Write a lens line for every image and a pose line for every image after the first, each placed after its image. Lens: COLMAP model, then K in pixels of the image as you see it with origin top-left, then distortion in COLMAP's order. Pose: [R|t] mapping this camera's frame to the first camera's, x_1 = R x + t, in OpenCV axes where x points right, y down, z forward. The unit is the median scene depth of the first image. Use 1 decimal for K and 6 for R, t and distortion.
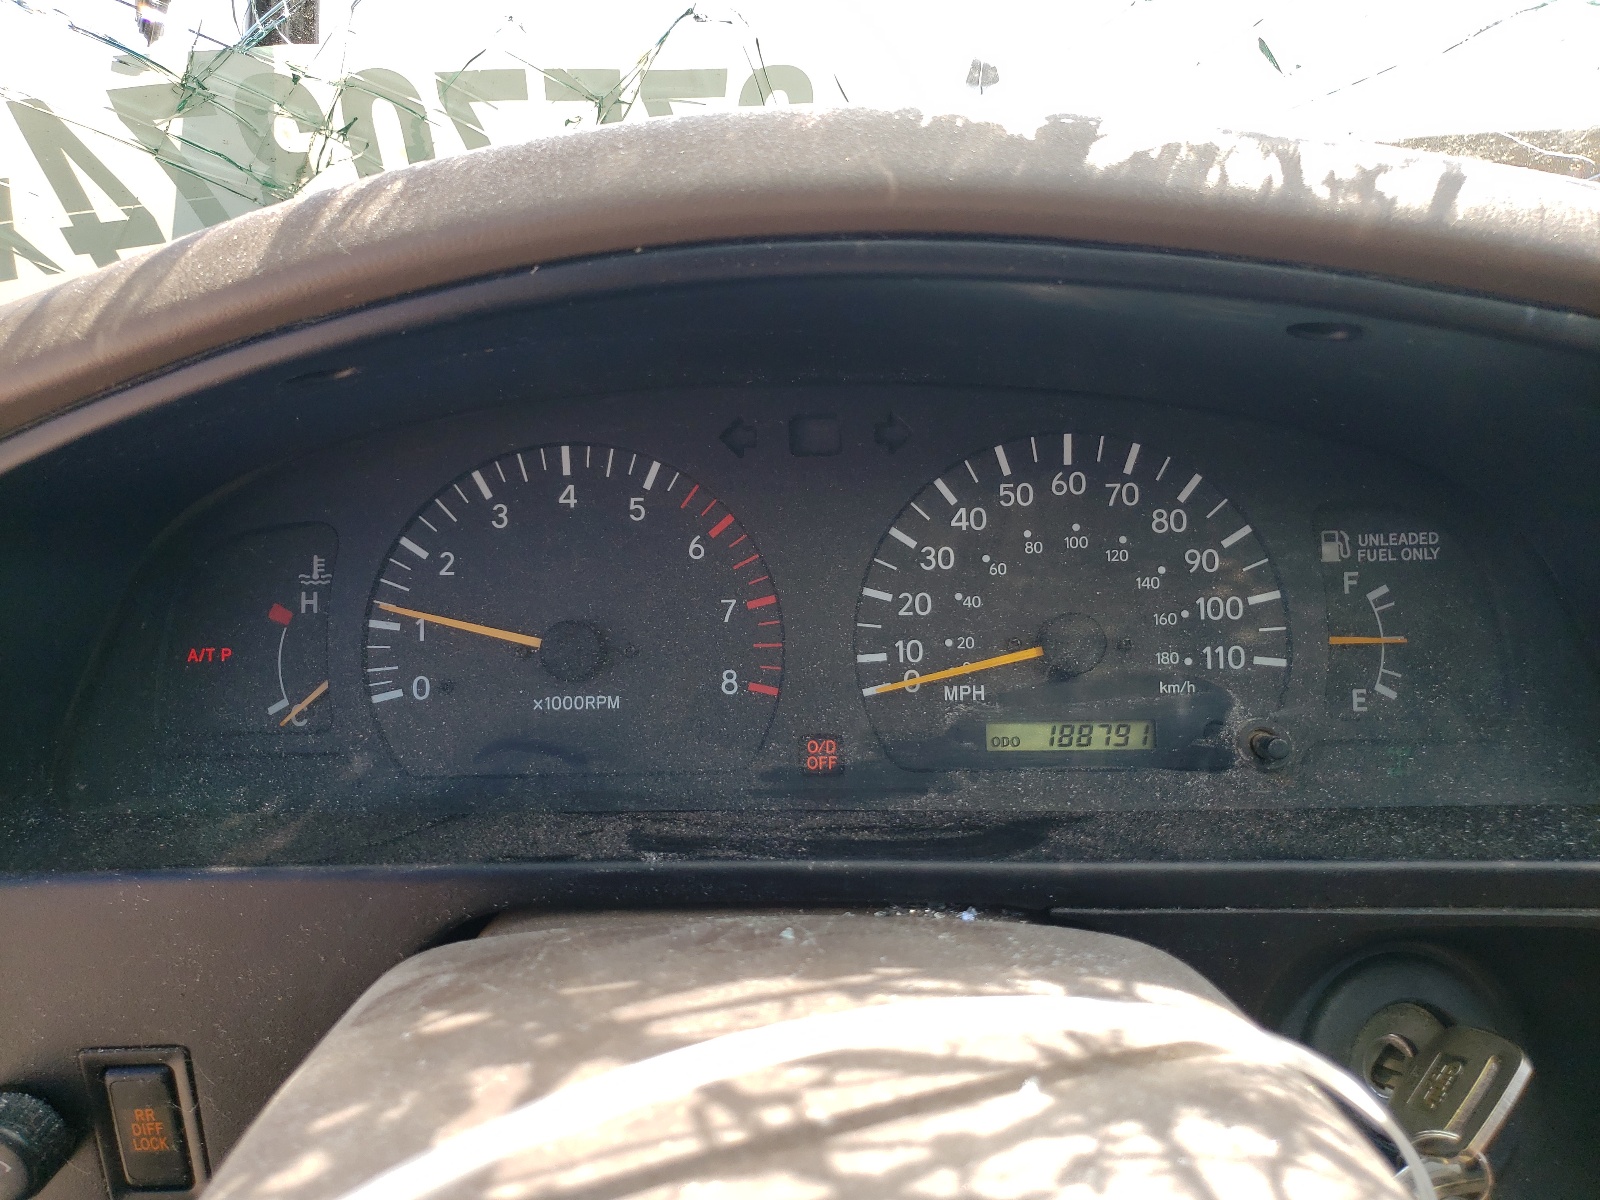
lens RADIAL K [[1218.9, 0, 801.1], [0, 1218.9, 599.9], [0, 0, 1]] dist [-0.004122, -0.001577]
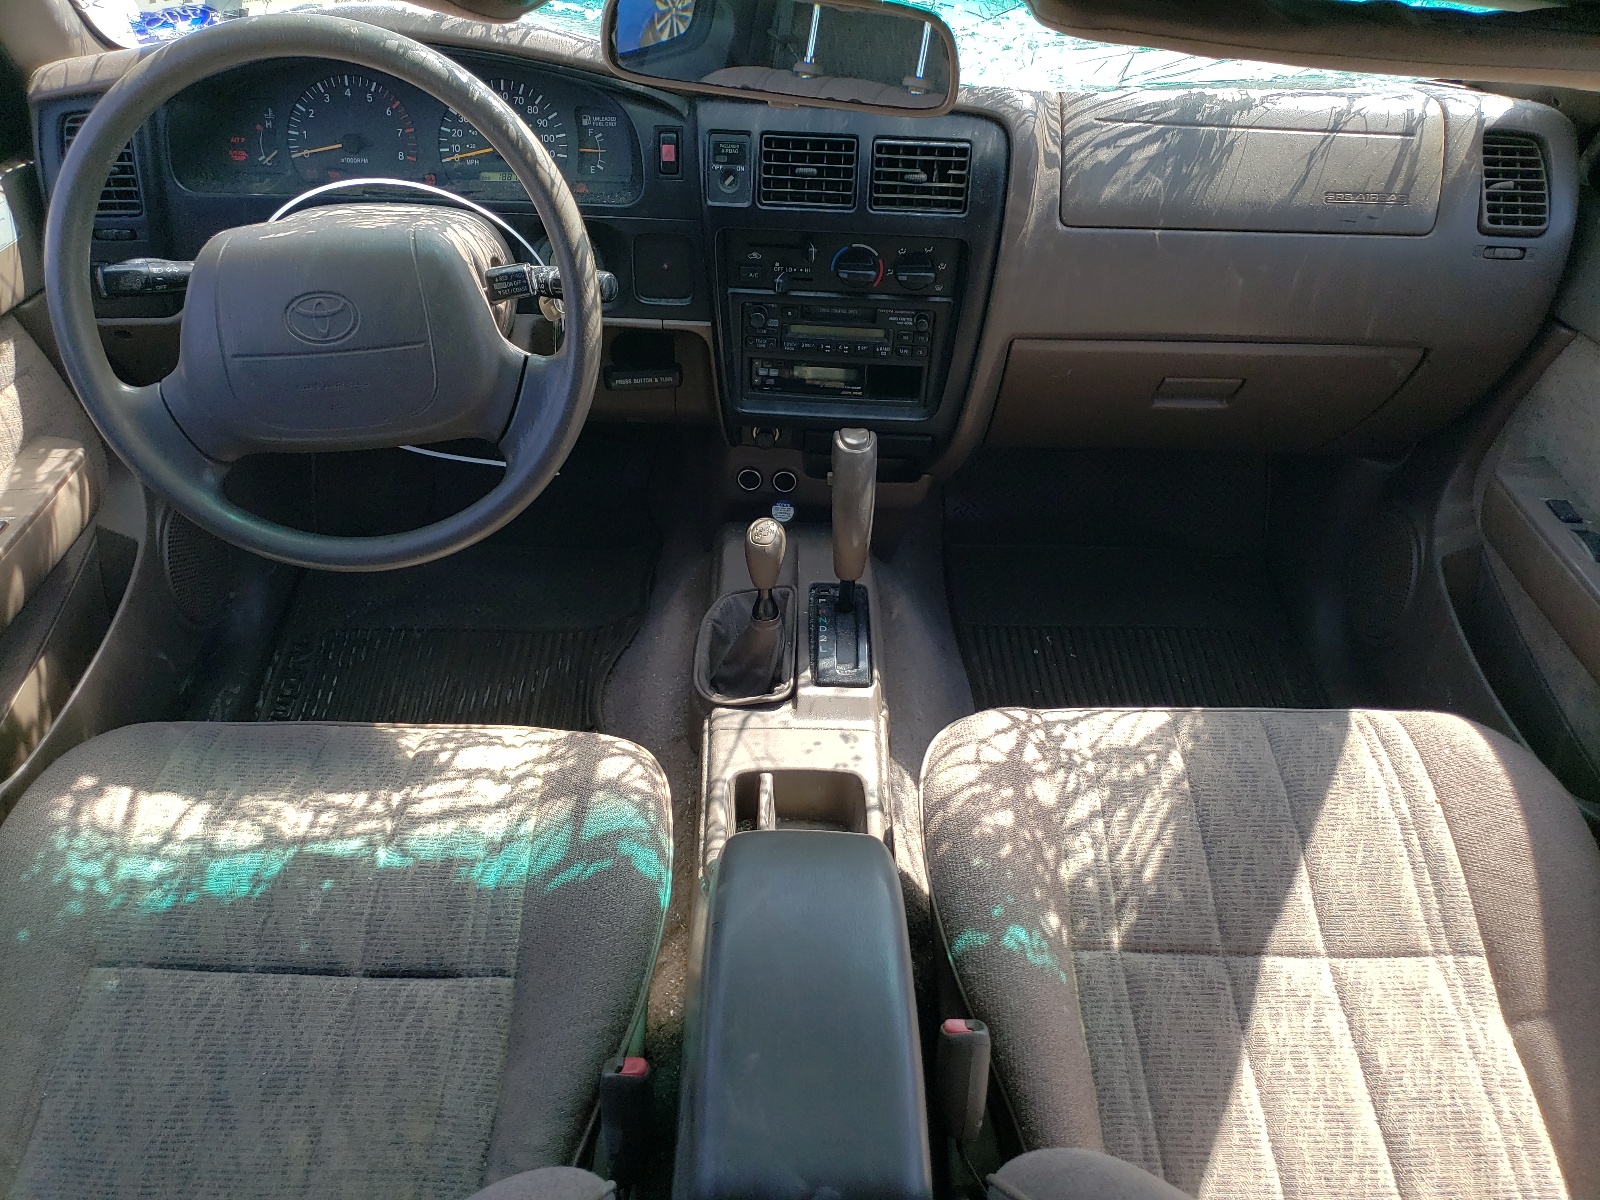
lens RADIAL K [[1218.9, 0, 798.5], [0, 1218.9, 598.9], [0, 0, 1]] dist [-0.004122, -0.001577]
pose [[0.997175, 0.020585, 0.072240, 0.808387], [-0.043887, 0.940160, 0.337895, 0.035176], [-0.060962, -0.340111, 0.938407, -2.603575]]
